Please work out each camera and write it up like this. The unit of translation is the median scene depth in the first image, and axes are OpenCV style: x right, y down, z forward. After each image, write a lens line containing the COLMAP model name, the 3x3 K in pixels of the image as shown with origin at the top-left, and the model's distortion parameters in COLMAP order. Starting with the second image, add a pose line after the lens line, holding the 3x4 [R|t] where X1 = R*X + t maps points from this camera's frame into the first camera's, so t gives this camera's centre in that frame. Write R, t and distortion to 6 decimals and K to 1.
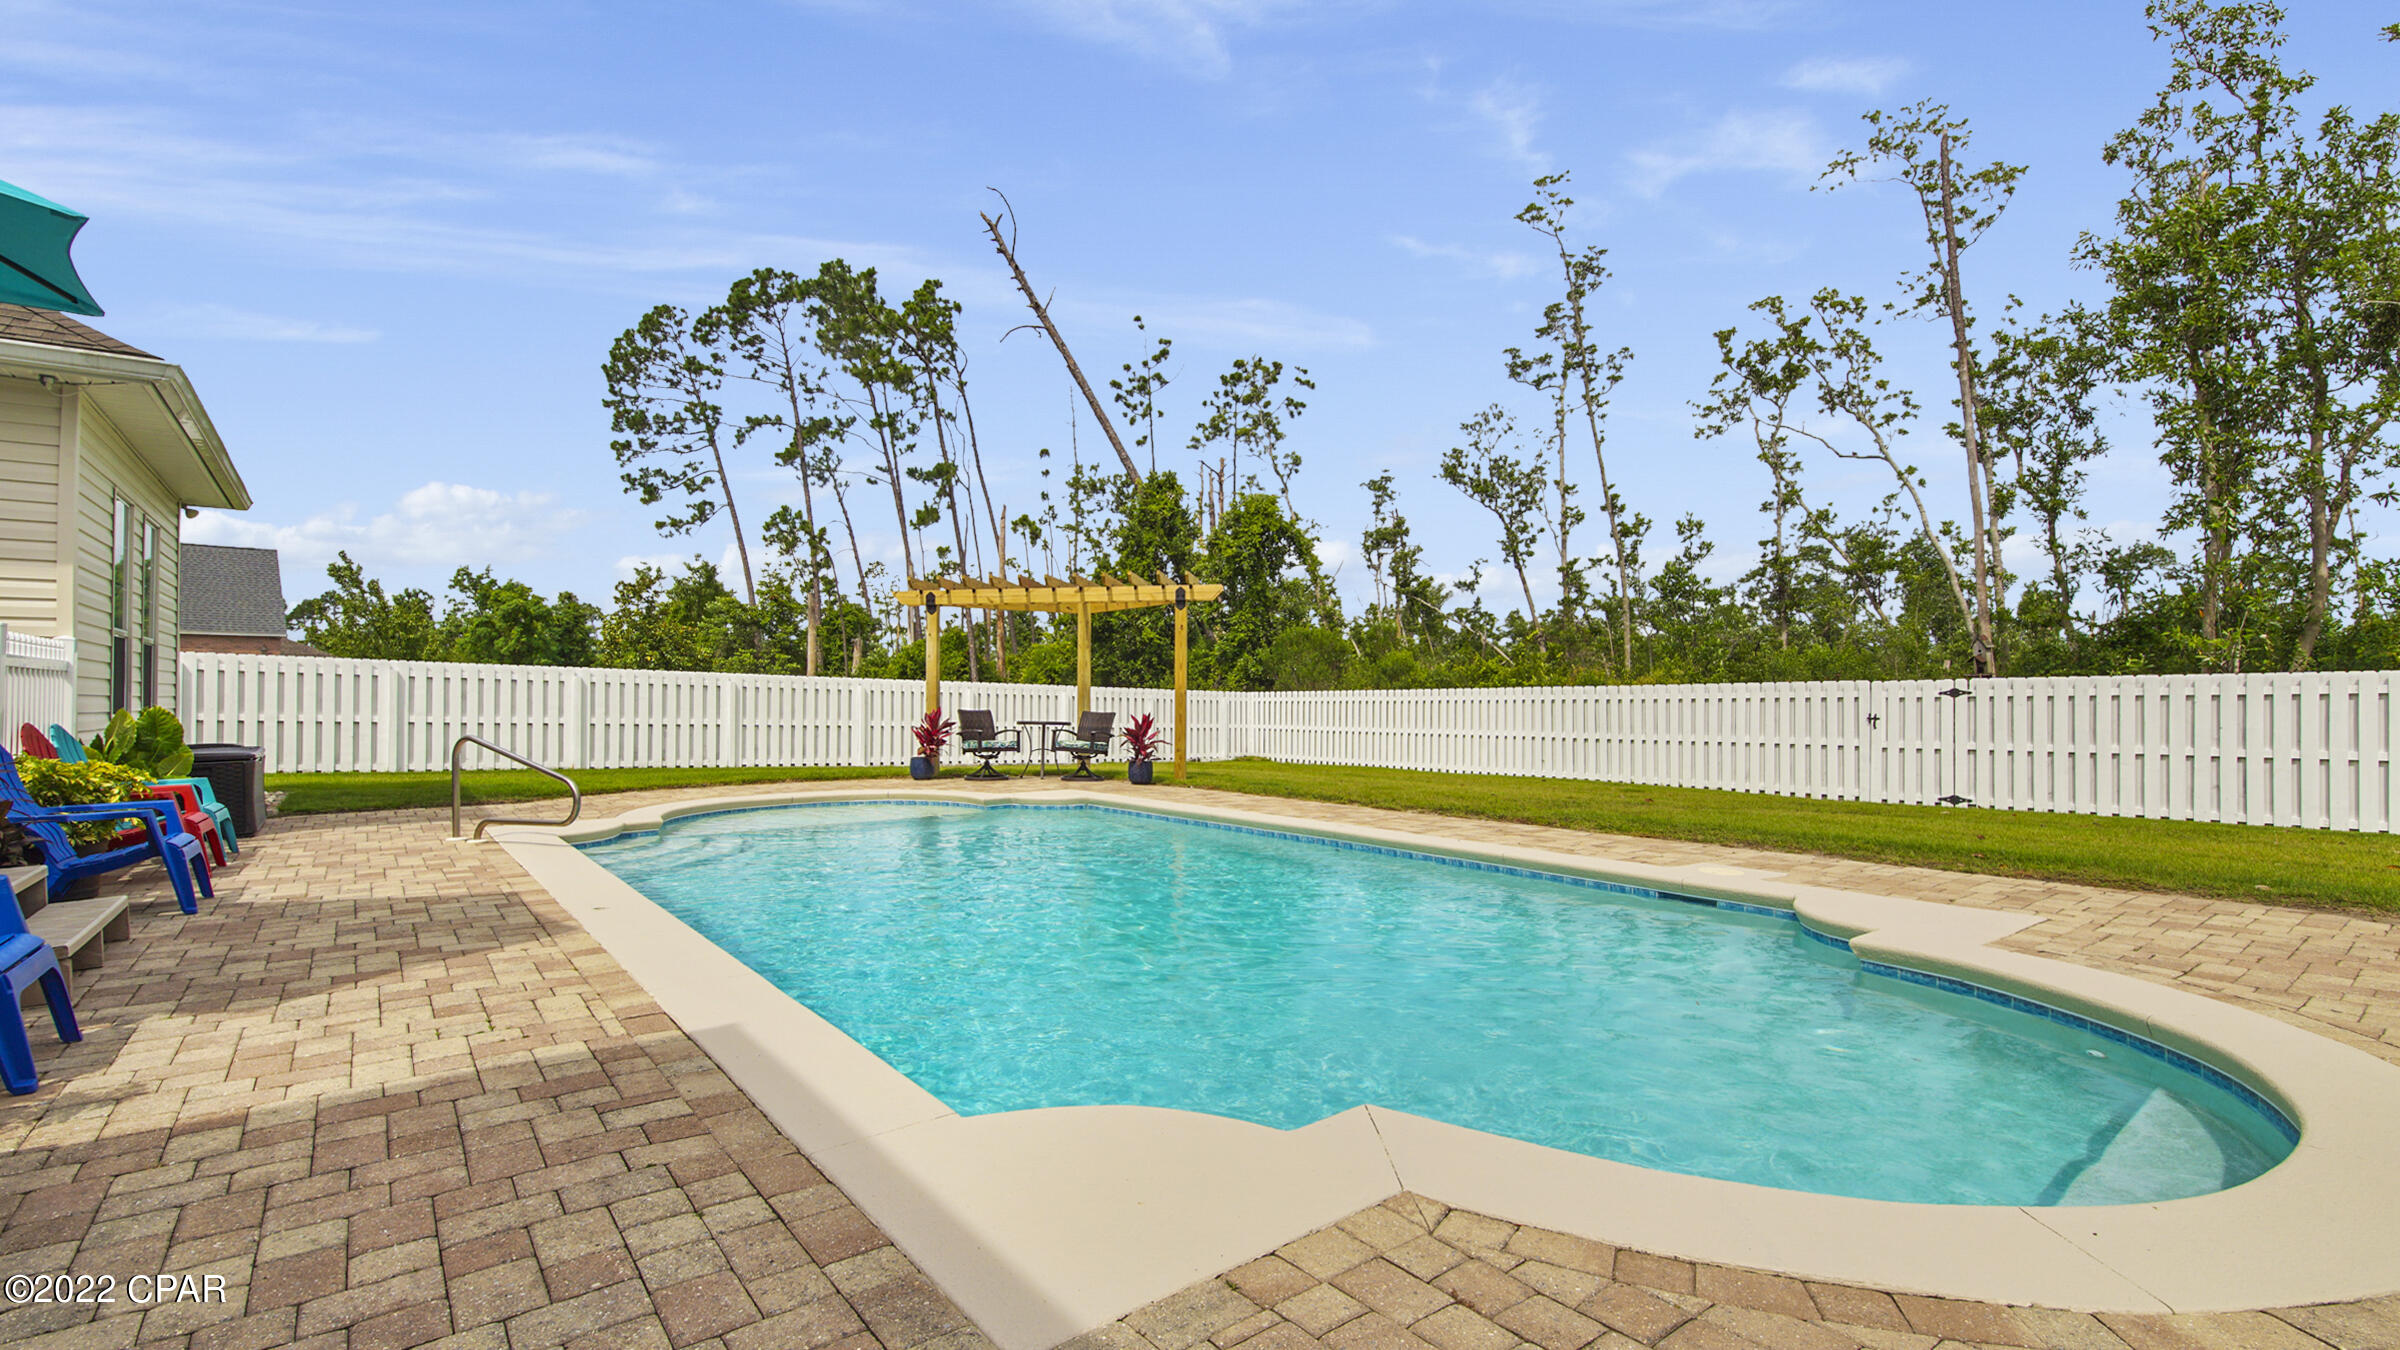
lens RADIAL K [[1054.2, 0, 1192.9], [0, 1054.2, 692.6], [0, 0, 1]] dist [0.038272, -0.019636]
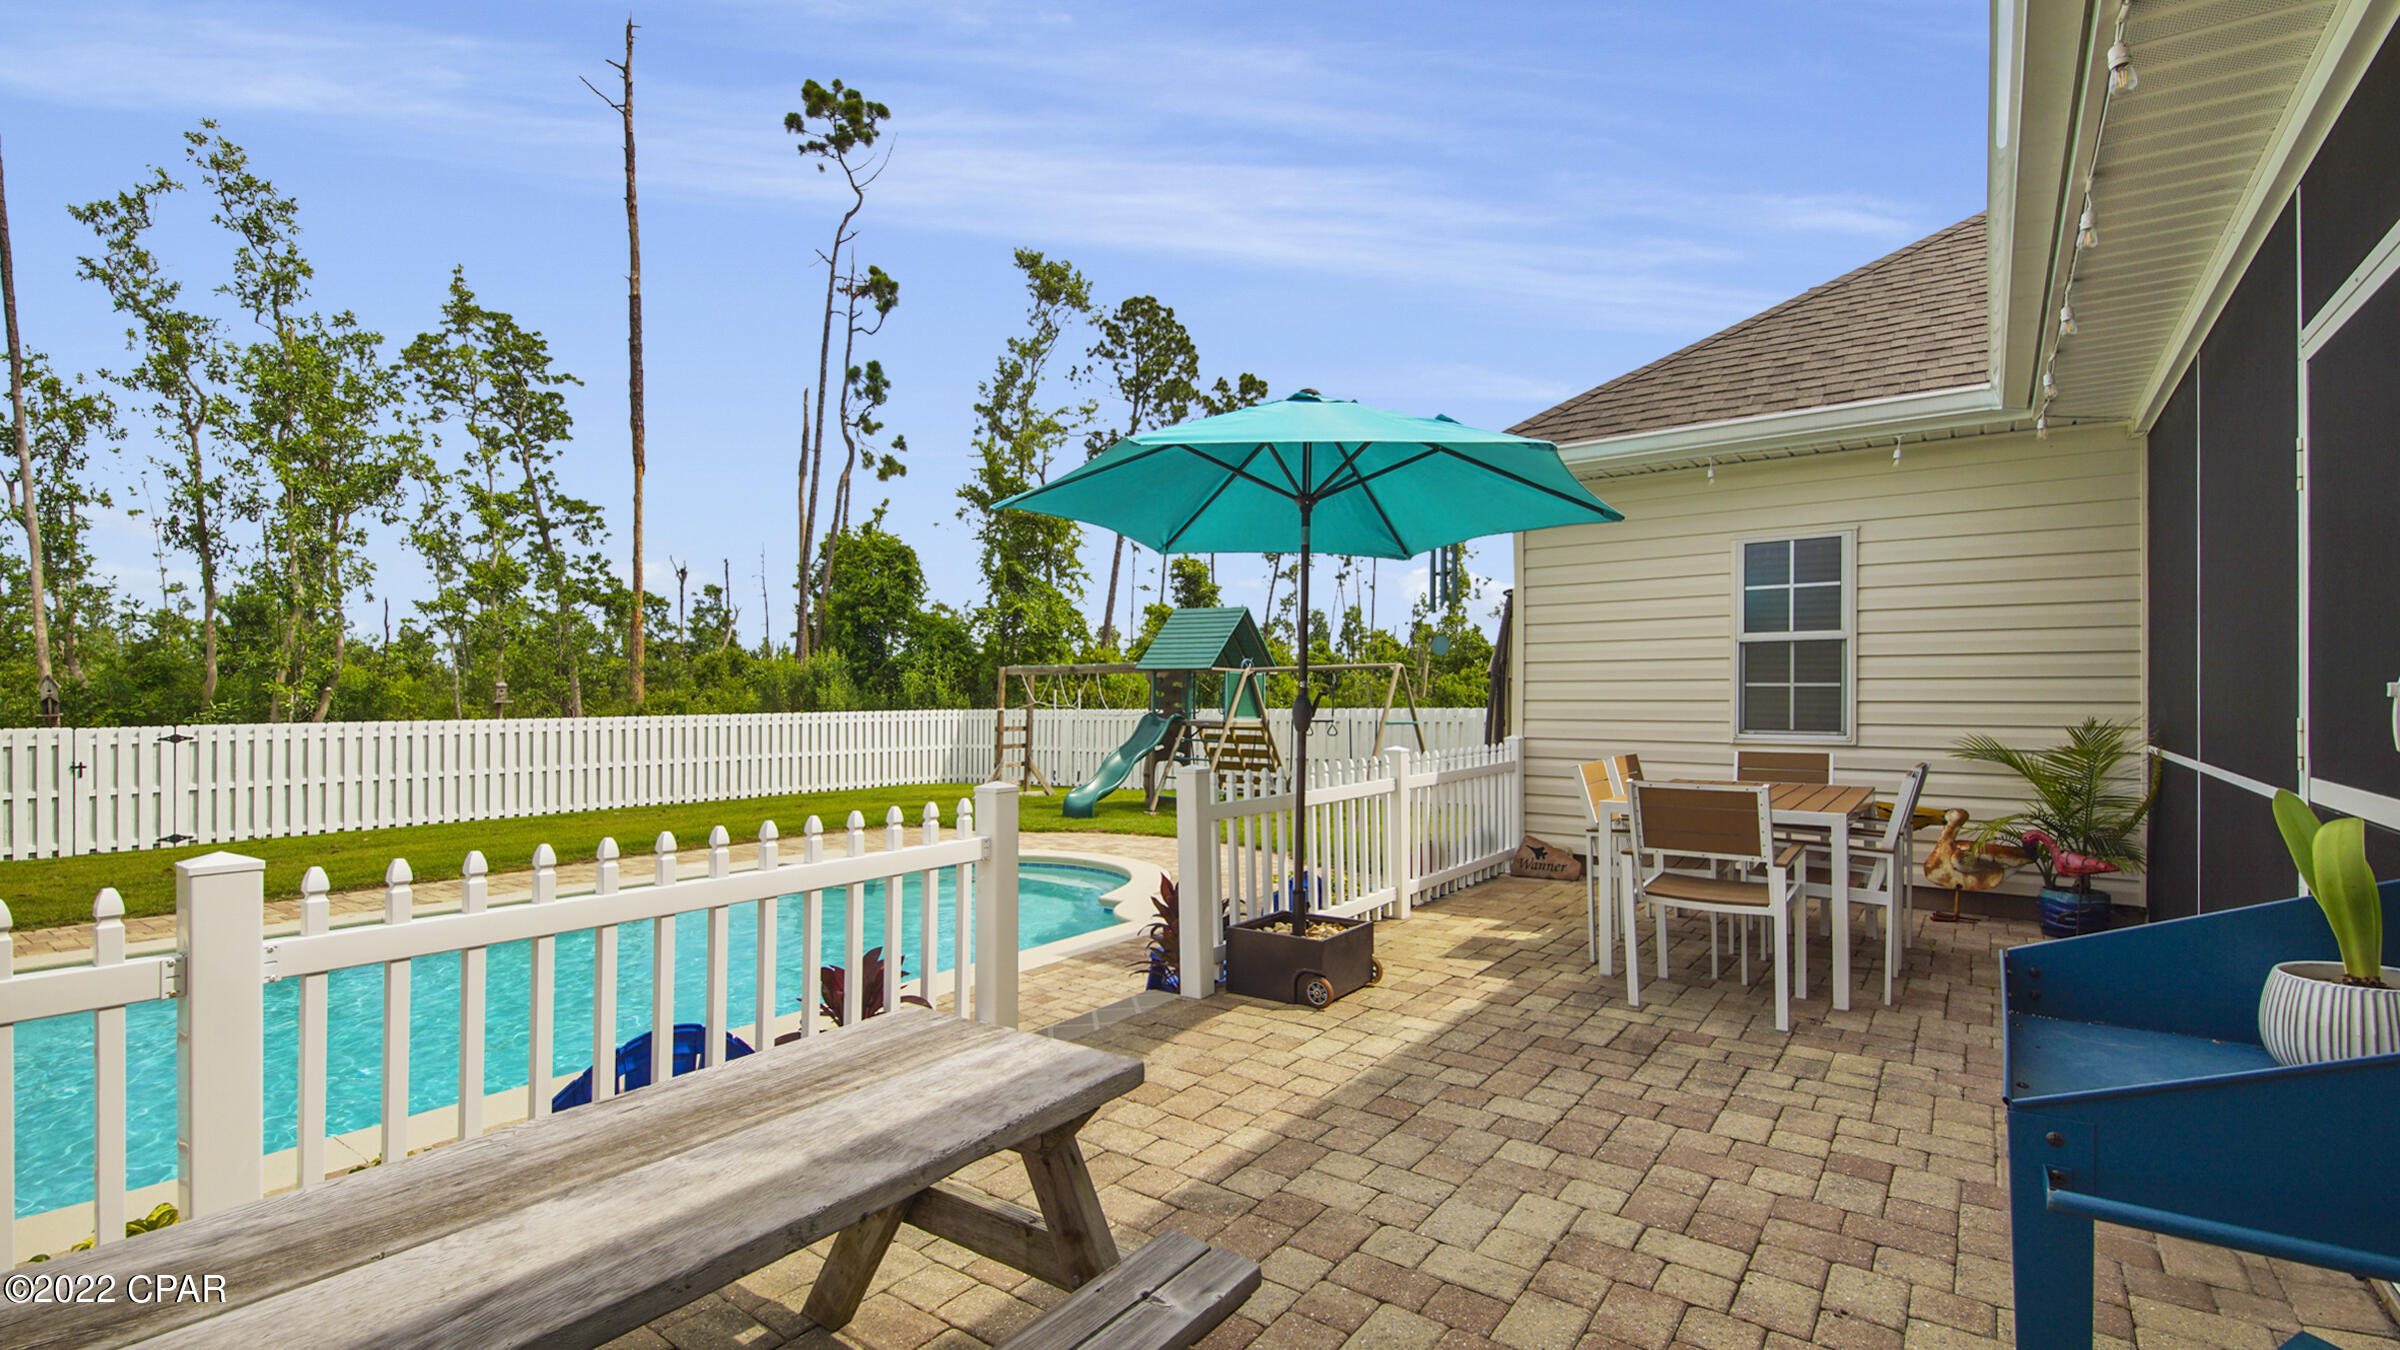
lens RADIAL K [[1054.2, 0, 1192.9], [0, 1054.2, 692.6], [0, 0, 1]] dist [0.038272, -0.019636]
pose [[-0.266270, 0.002837, 0.963894, -0.293818], [-0.006170, 0.999970, -0.004647, -0.023335], [-0.963879, -0.007184, -0.266245, 0.149842]]
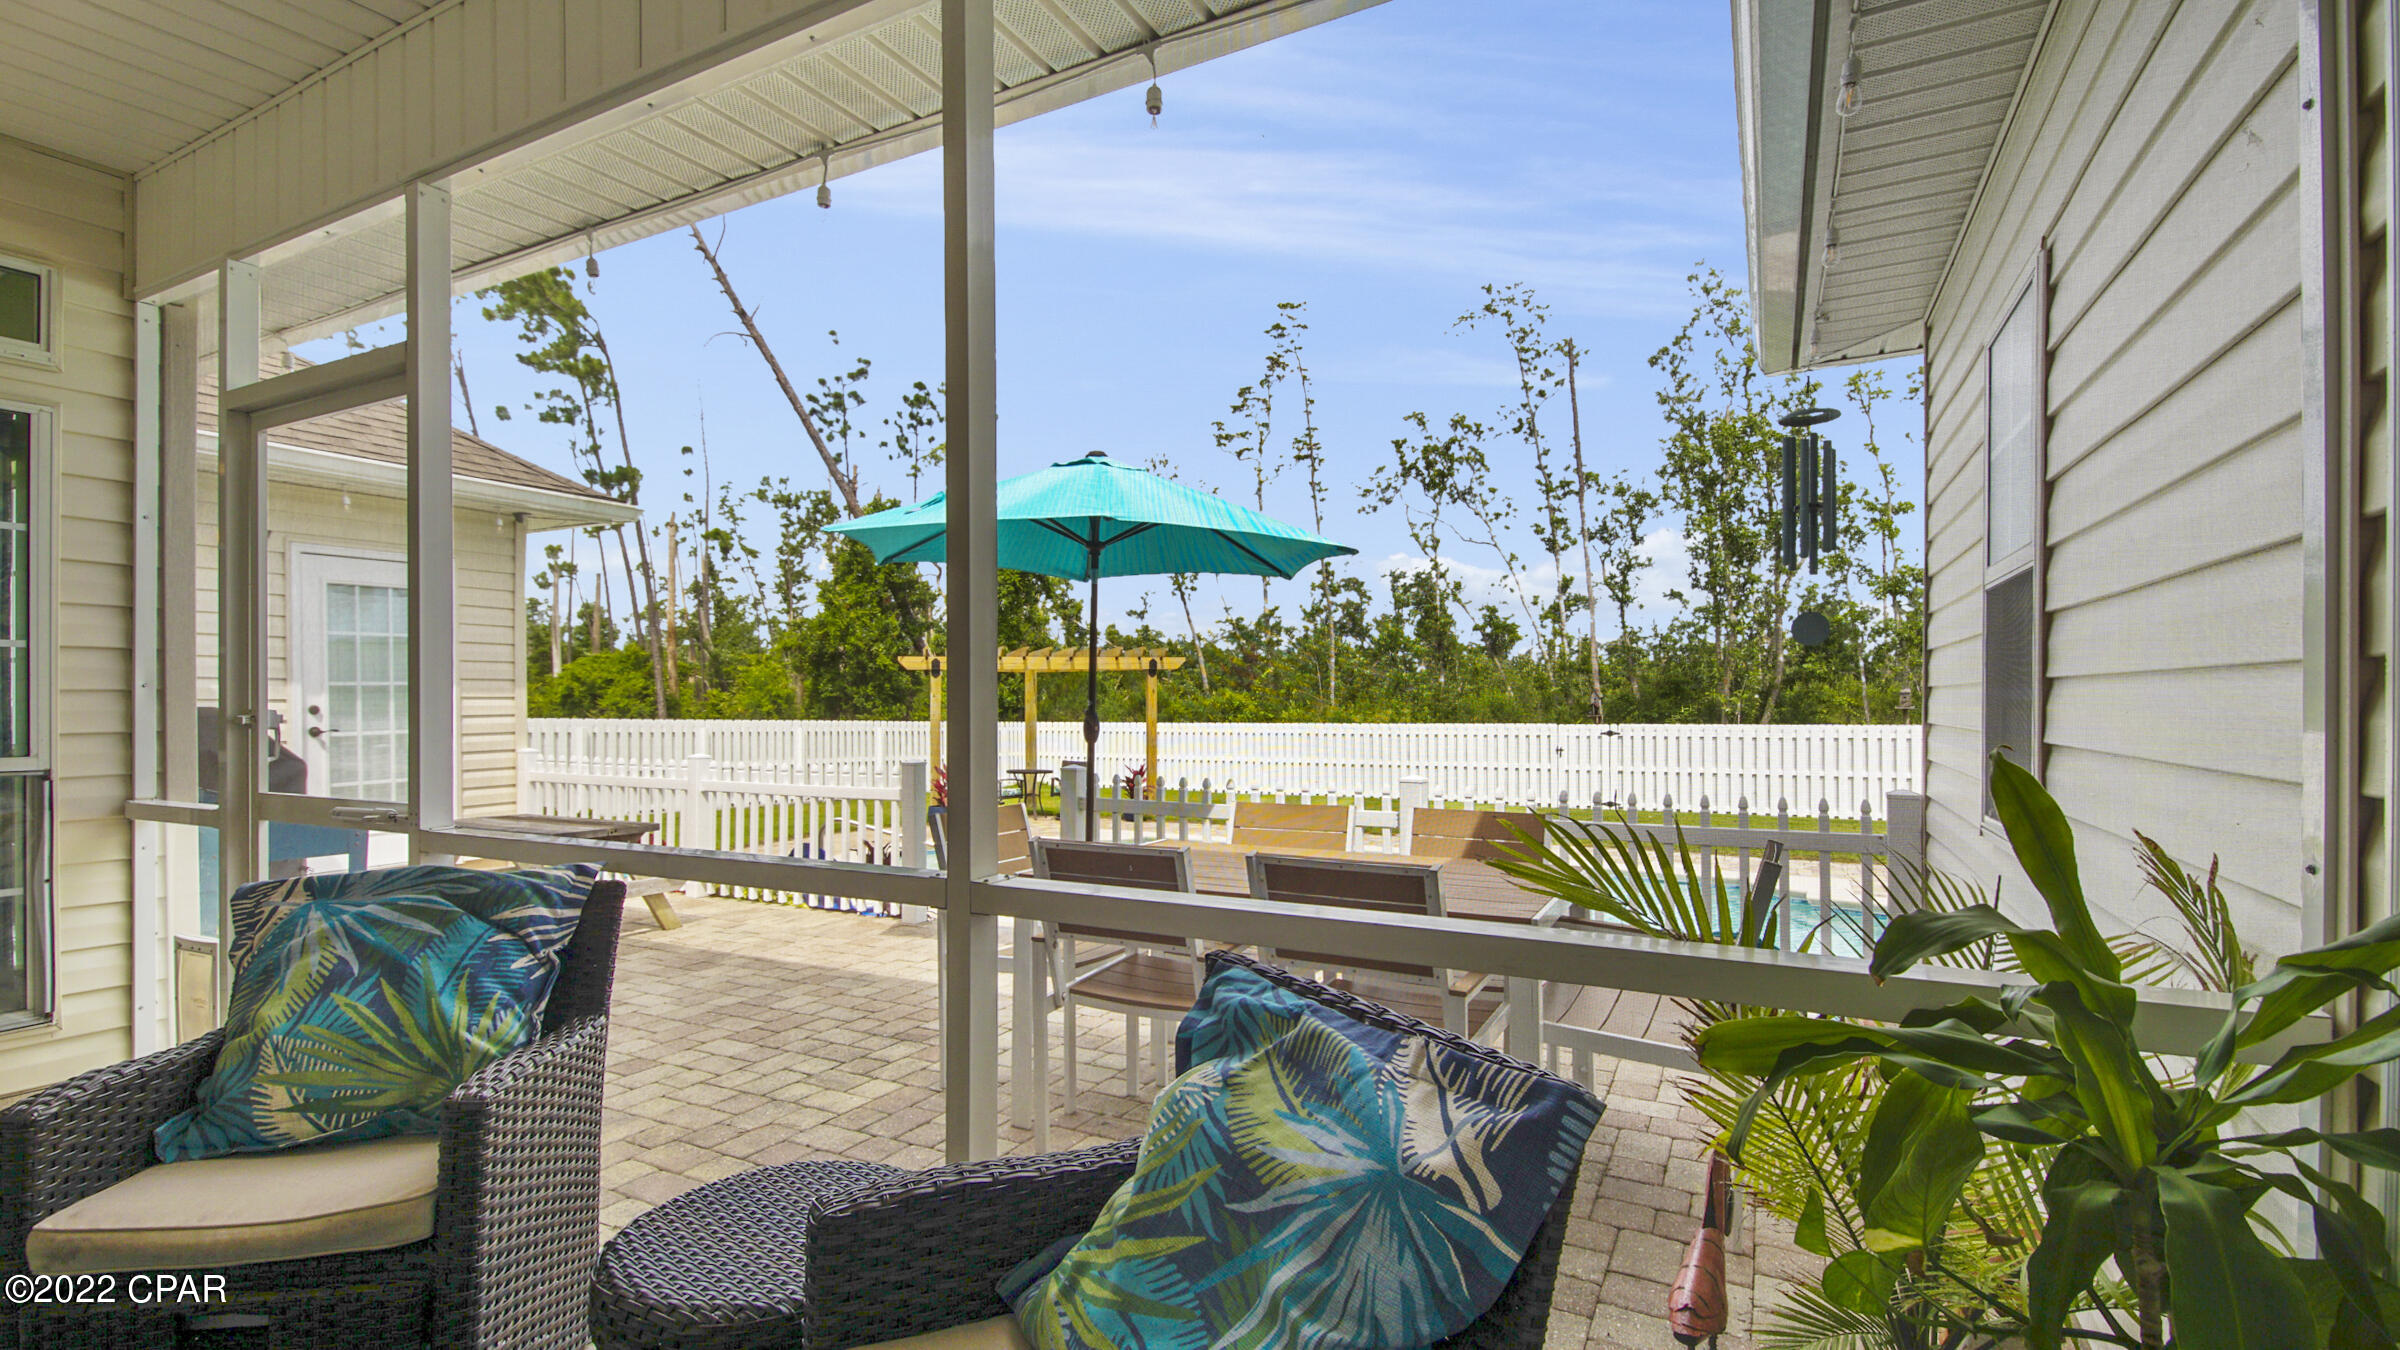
lens RADIAL K [[1061.9, 0, 1201.2], [0, 1061.9, 708.3], [0, 0, 1]] dist [0.023945, -0.000121]
pose [[0.913014, -0.004510, 0.407903, -0.211070], [-0.000657, 0.999921, 0.012528, -0.026308], [-0.407927, -0.011706, 0.912939, -0.068130]]
